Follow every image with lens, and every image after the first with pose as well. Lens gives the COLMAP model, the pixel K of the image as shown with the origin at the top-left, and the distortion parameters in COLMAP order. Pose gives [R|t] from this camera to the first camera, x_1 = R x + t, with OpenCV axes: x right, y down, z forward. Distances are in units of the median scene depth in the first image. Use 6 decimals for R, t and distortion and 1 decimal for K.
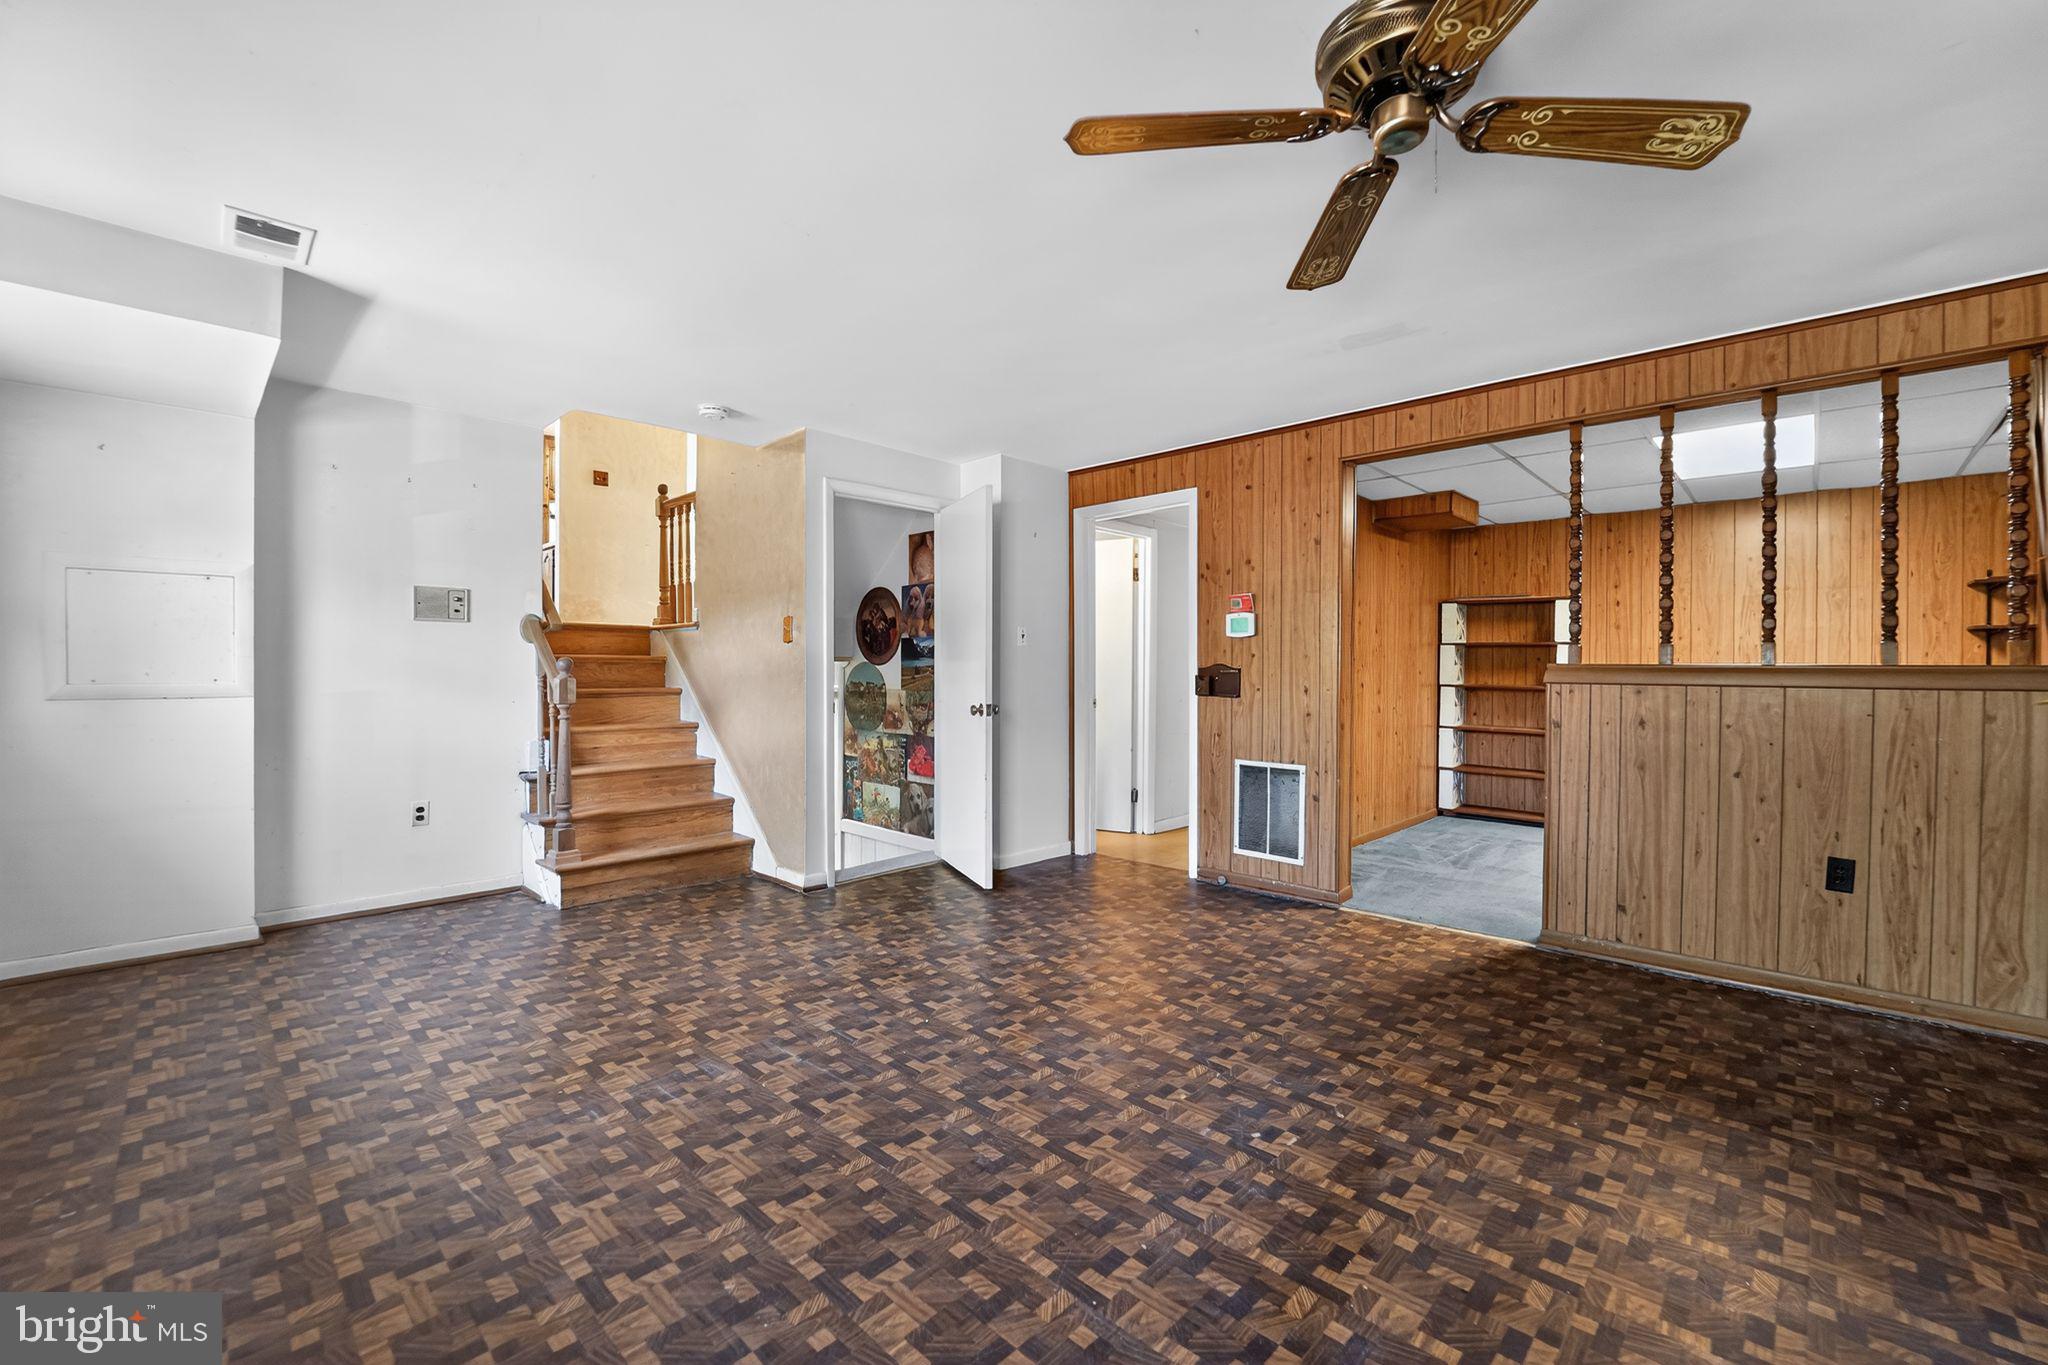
lens RADIAL K [[836.2, 0, 1039.5], [0, 836.2, 679.9], [0, 0, 1]] dist [-0.019571, -0.001111]
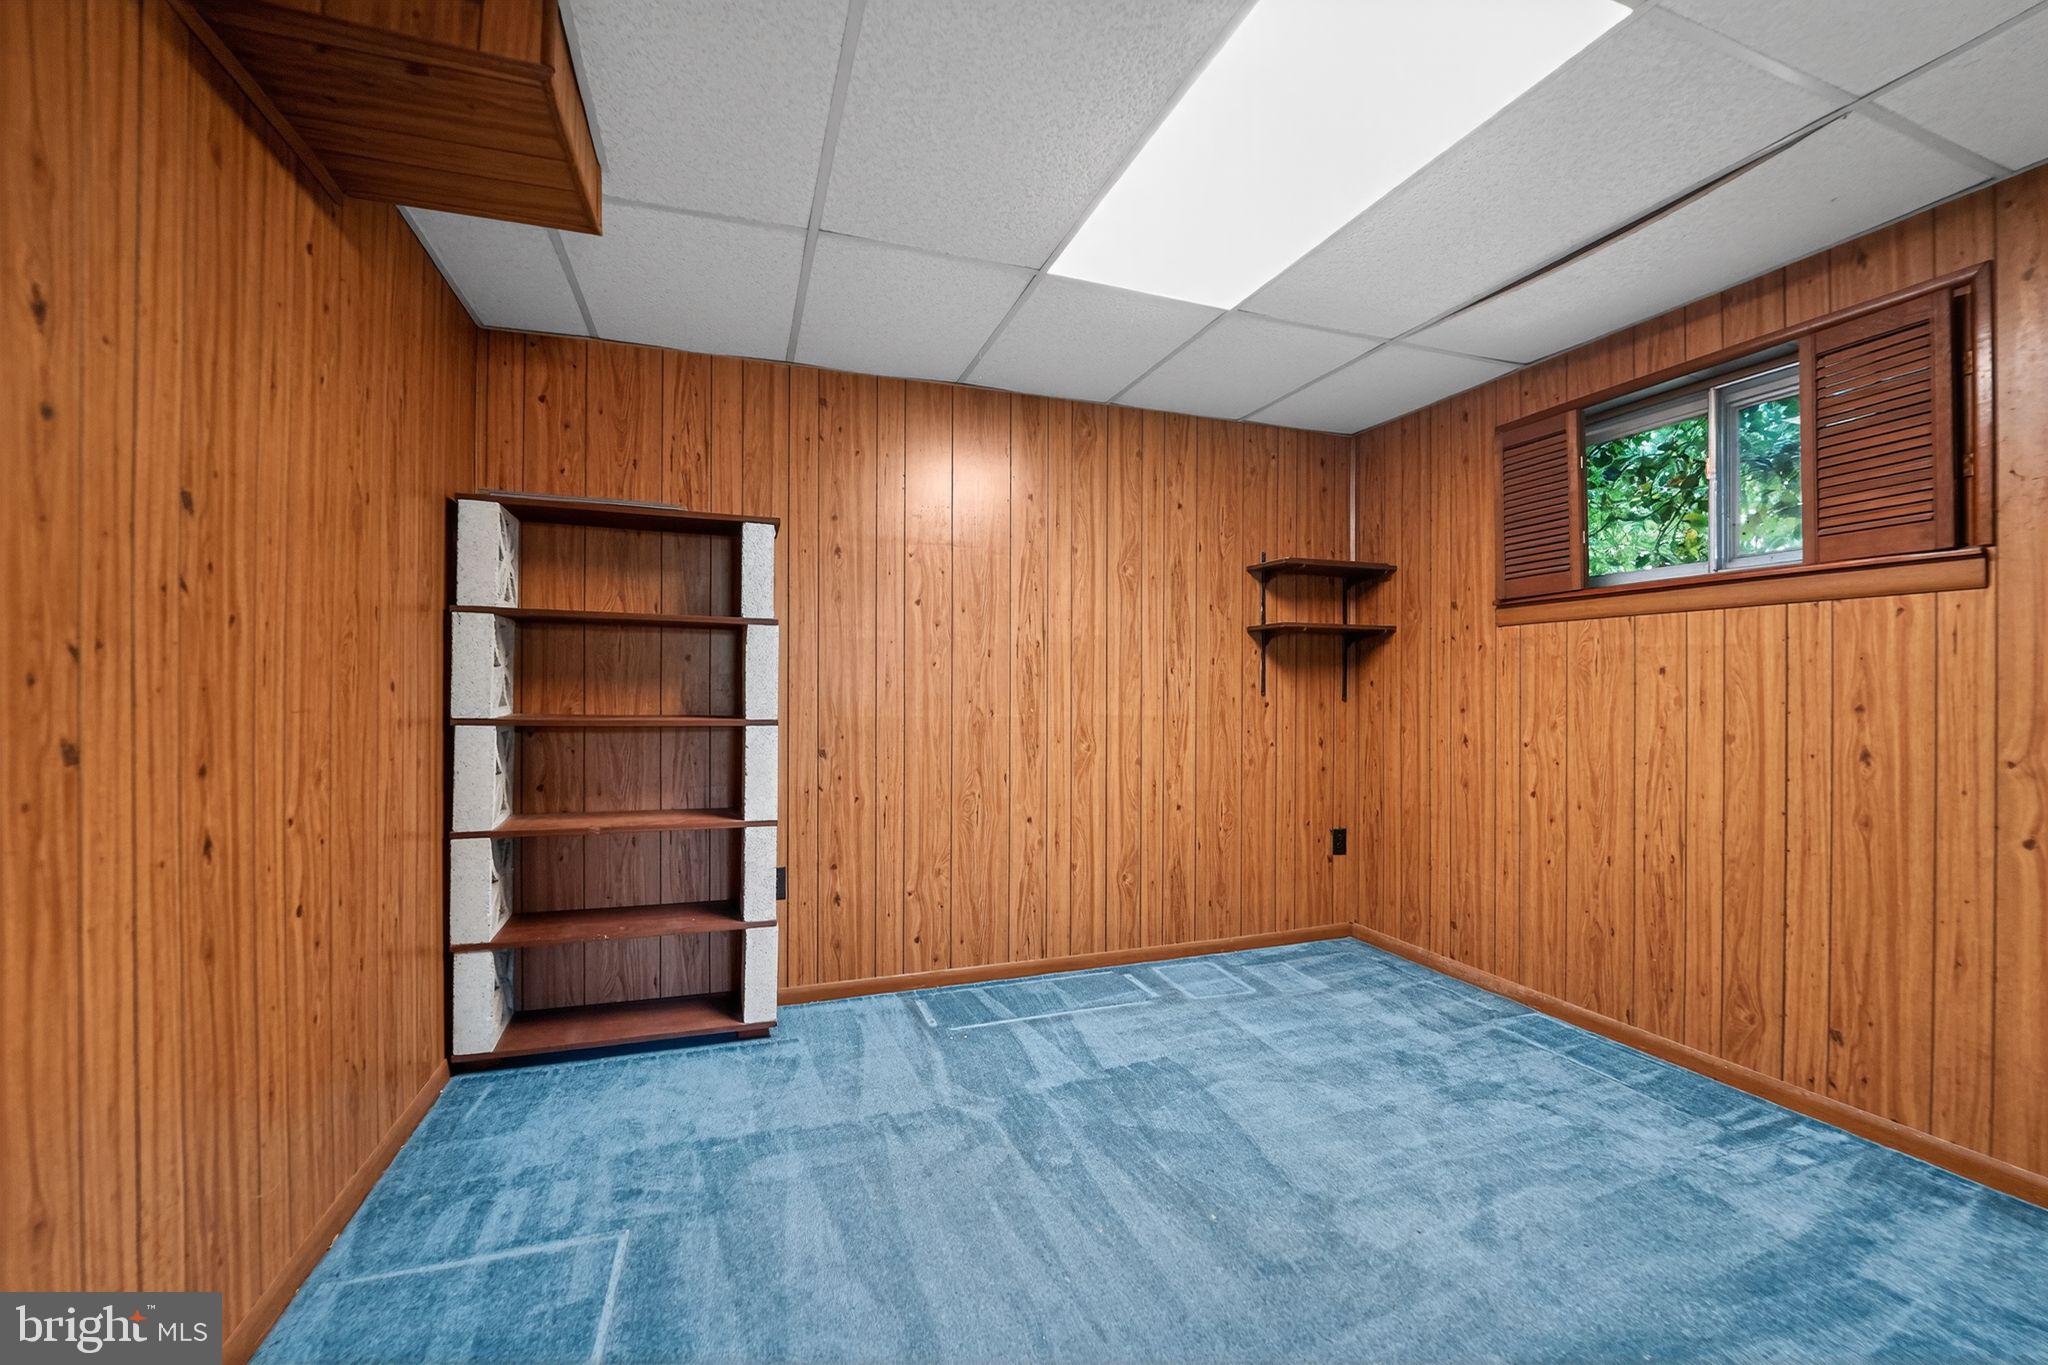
lens RADIAL K [[836.2, 0, 1027.1], [0, 836.2, 690.3], [0, 0, 1]] dist [-0.019571, -0.001111]
pose [[0.443210, 0.000832, 0.896418, 0.480583], [0.007745, 0.999959, -0.004757, -0.005832], [-0.896385, 0.009051, 0.443185, 1.102702]]
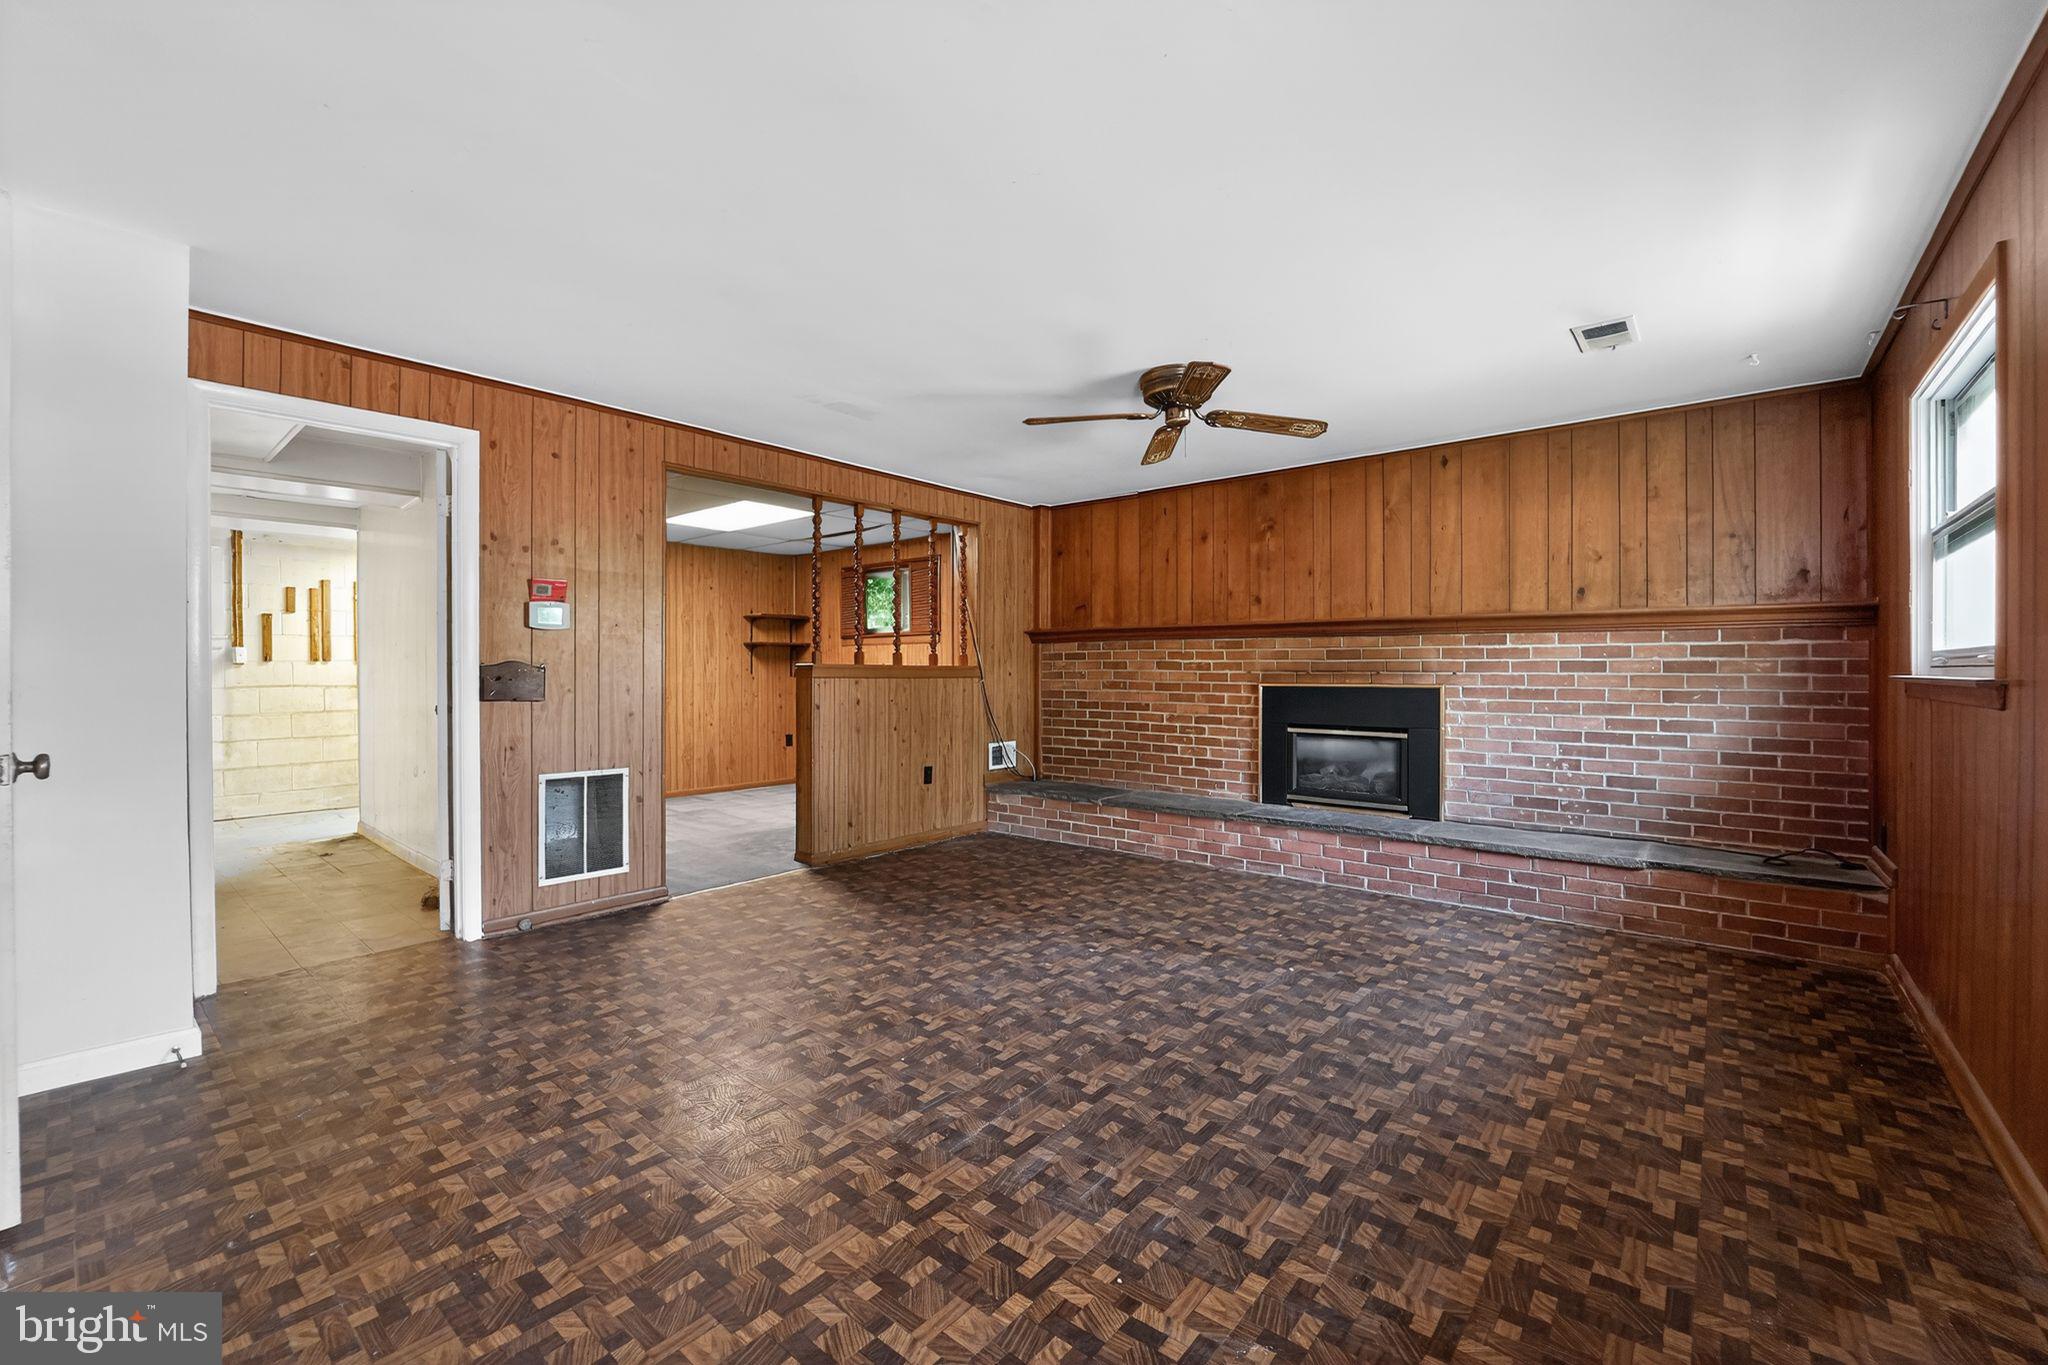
lens RADIAL K [[836.2, 0, 1041.3], [0, 836.2, 674.6], [0, 0, 1]] dist [-0.019571, -0.001111]
pose [[-0.074008, -0.005248, 0.997244, -0.775861], [0.013219, 0.999893, 0.006243, -0.004411], [-0.997170, 0.013645, -0.073931, 0.685349]]
